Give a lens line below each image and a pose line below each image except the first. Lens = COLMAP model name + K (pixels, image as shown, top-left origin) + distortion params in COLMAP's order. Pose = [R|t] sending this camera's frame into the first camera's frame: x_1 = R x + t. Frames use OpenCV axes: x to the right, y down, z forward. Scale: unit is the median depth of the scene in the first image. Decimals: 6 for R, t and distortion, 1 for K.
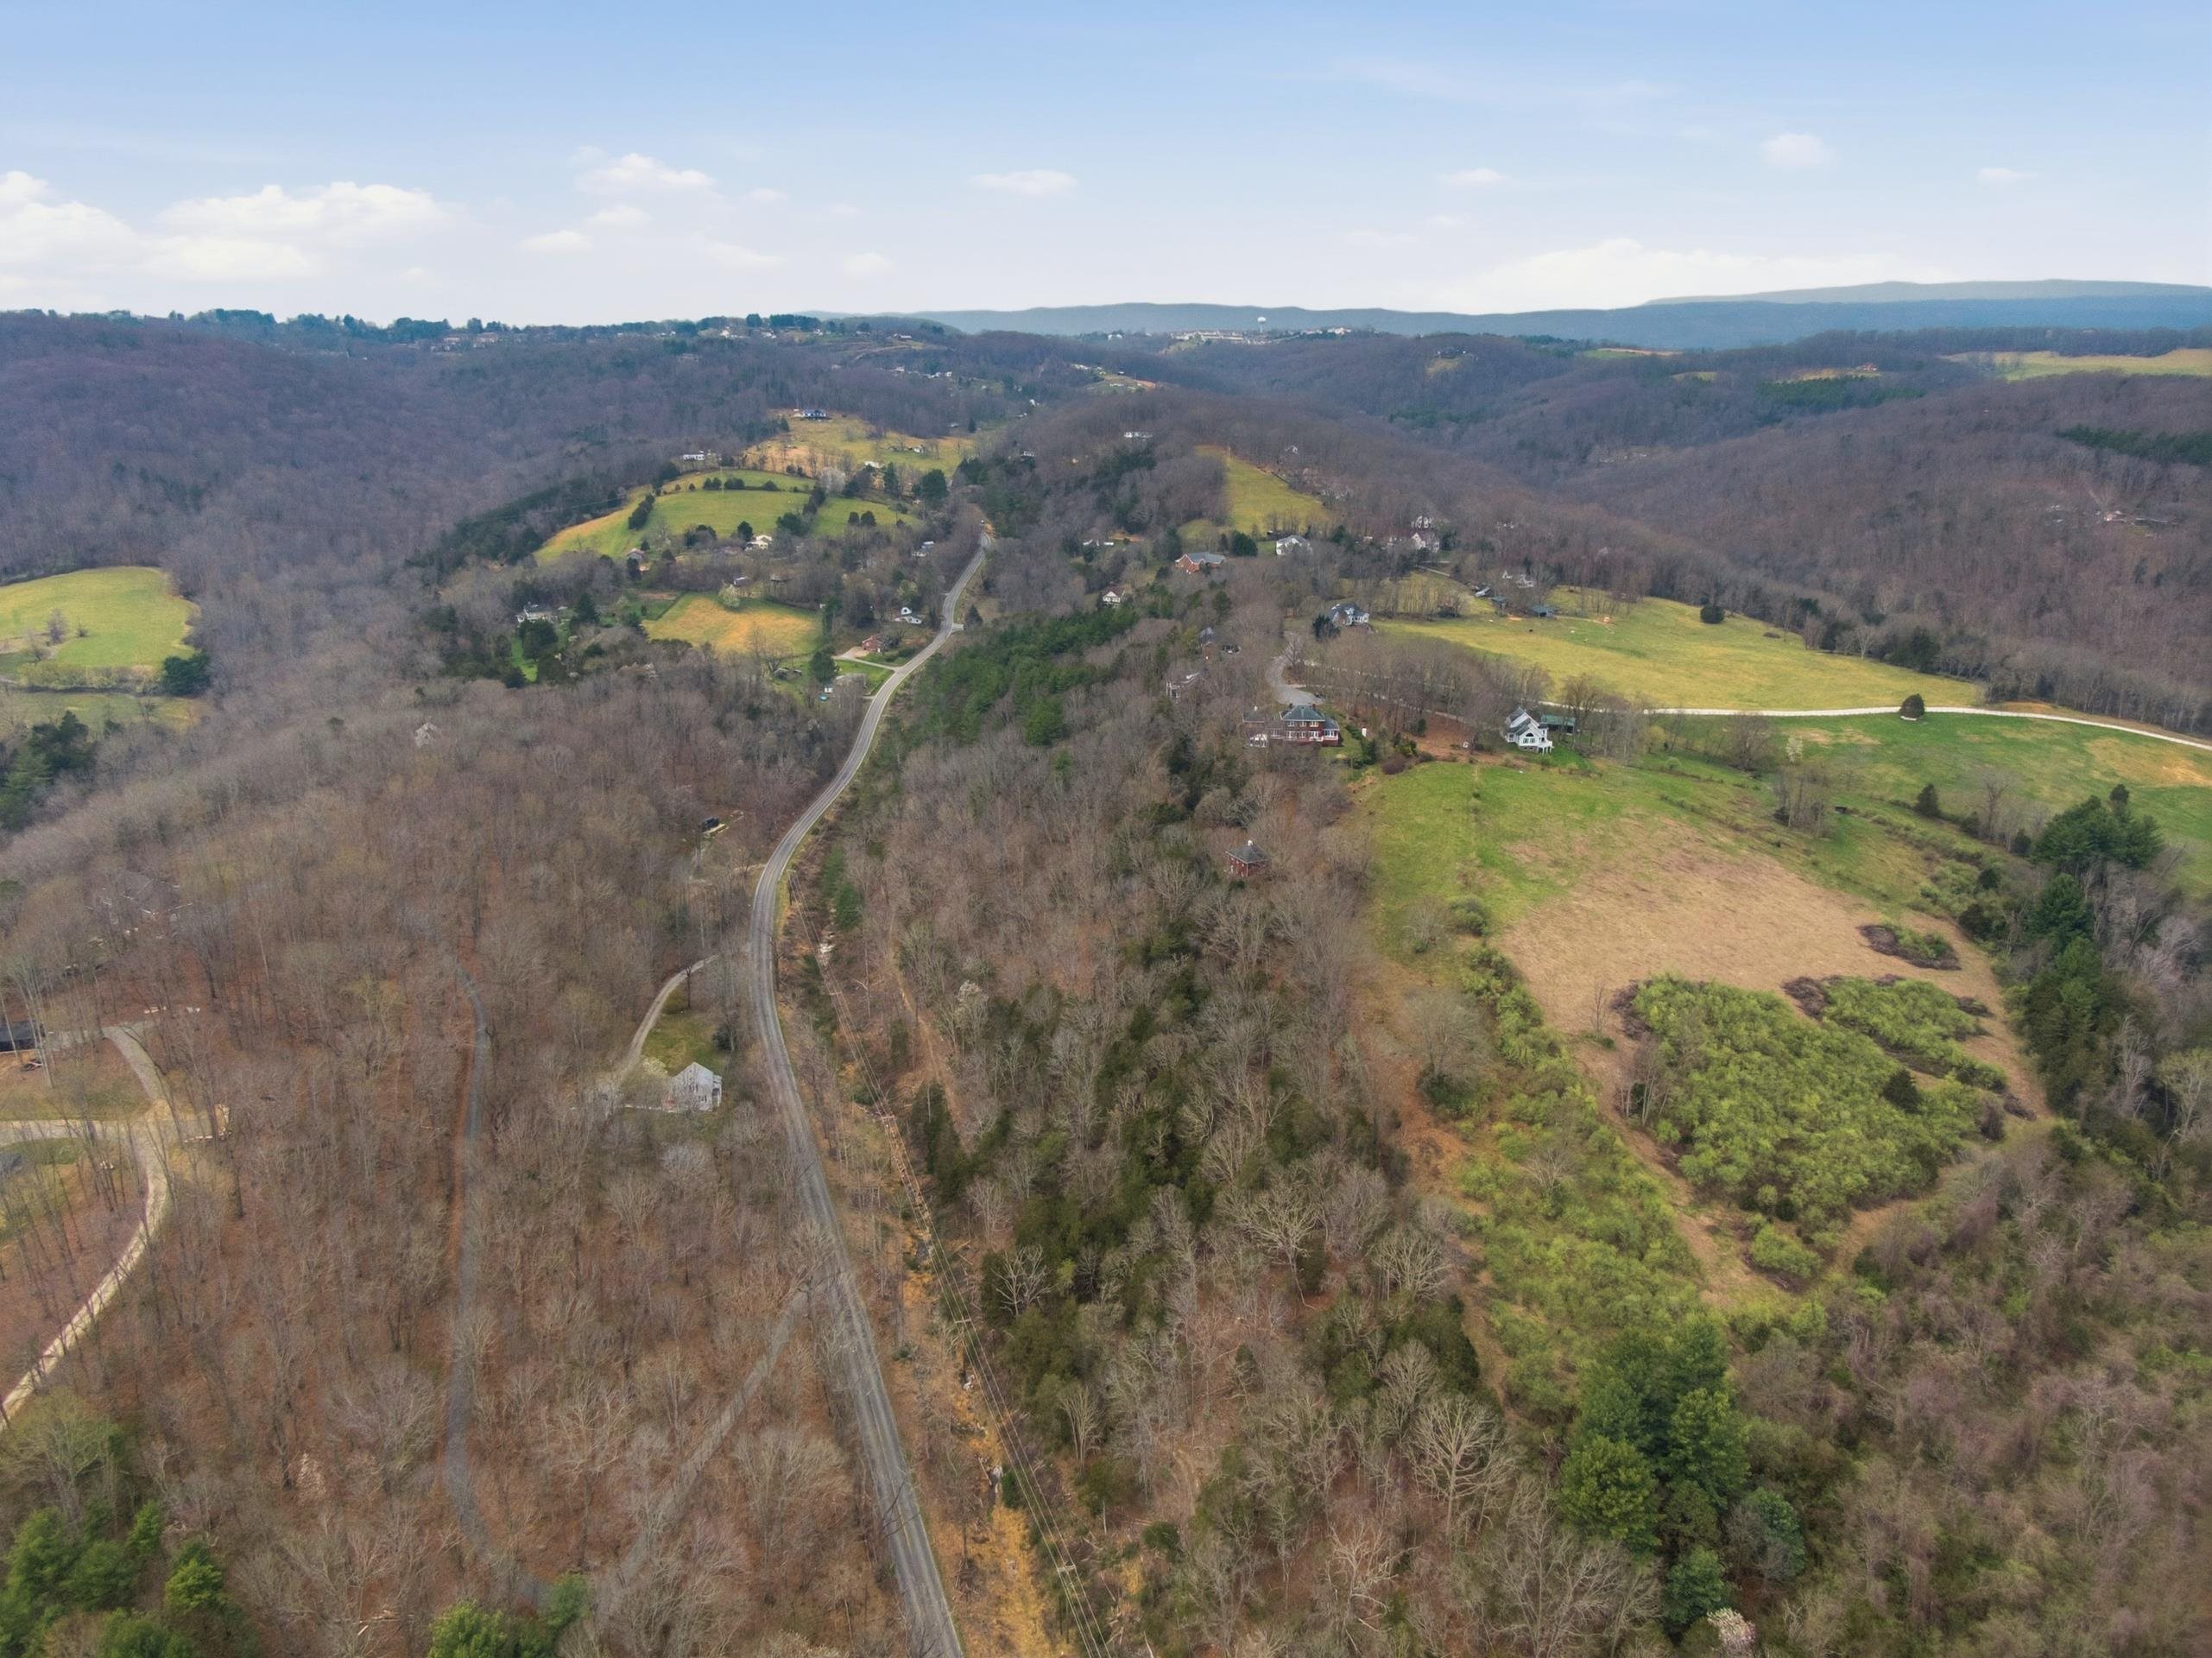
lens RADIAL K [[1585.1, 0, 1102.7], [0, 1585.1, 847.1], [0, 0, 1]] dist [0.044349, -0.059625]
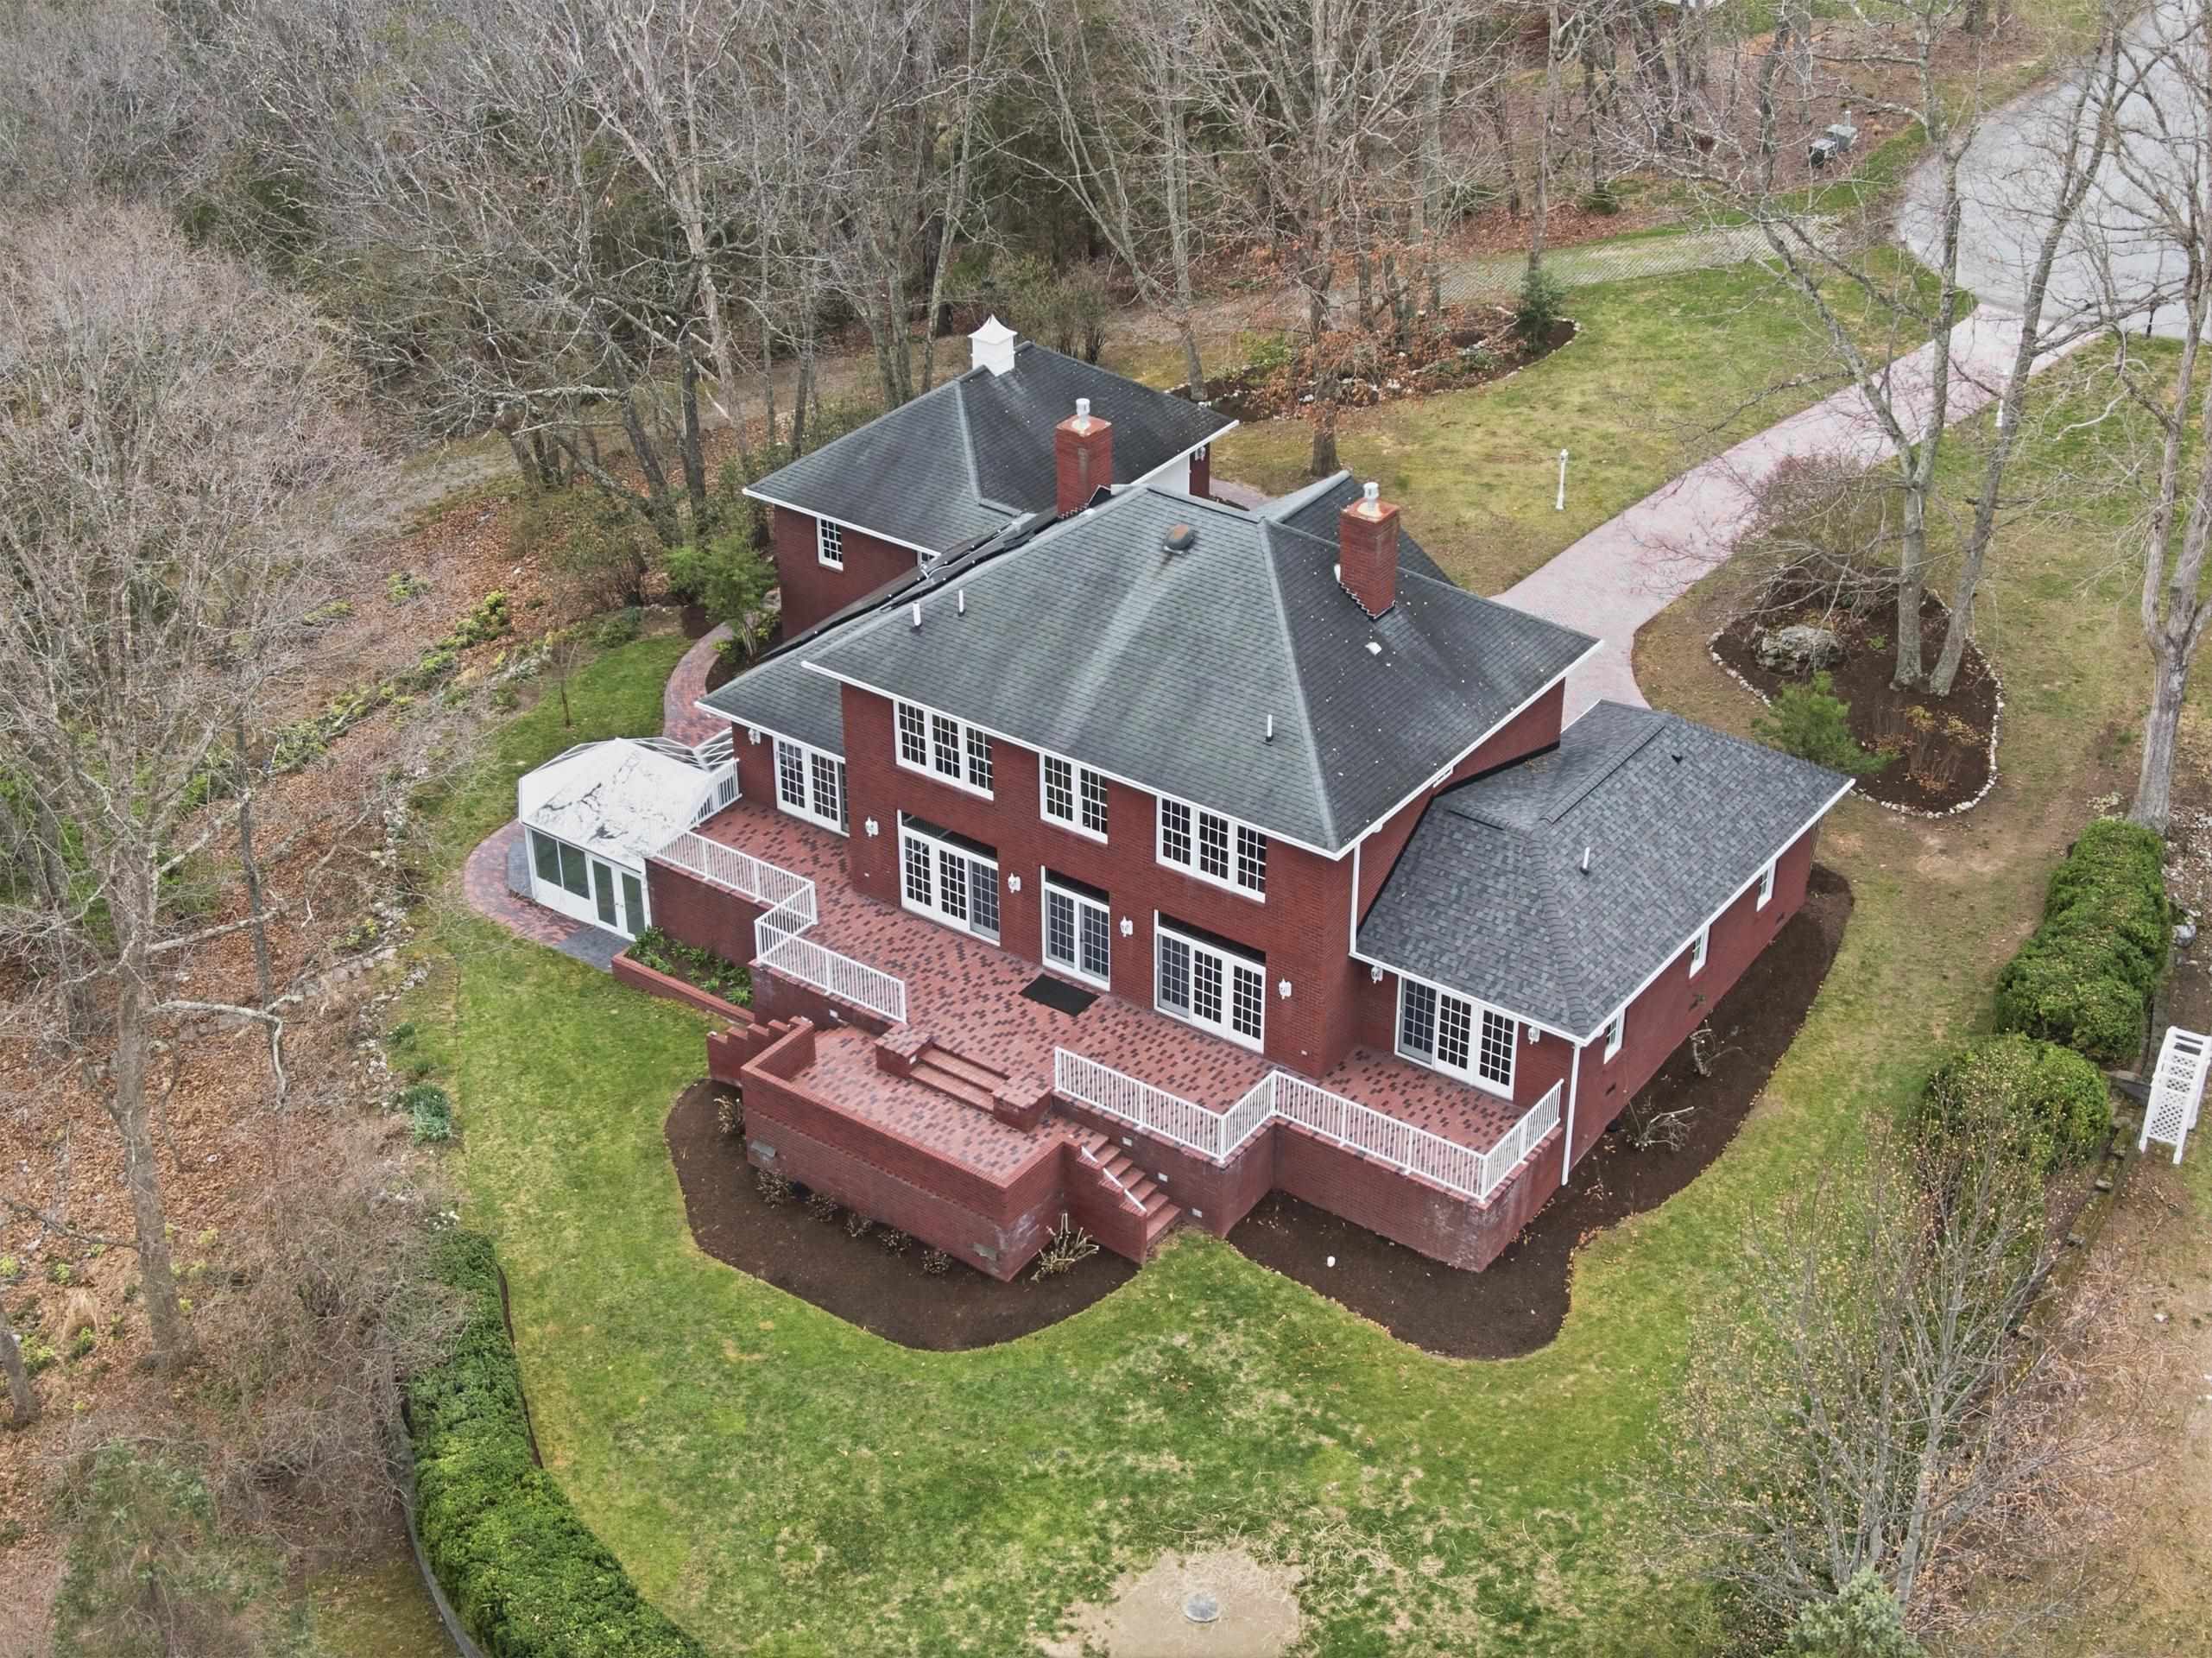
lens RADIAL K [[3148.1, 0, 1104.1], [0, 3148.1, 836.2], [0, 0, 1]] dist [0.017827, 0.000000]
pose [[0.840471, 0.278320, -0.464915, 0.164310], [-0.157568, 0.946462, 0.281747, -0.099081], [0.518440, -0.163545, 0.839329, 0.774289]]
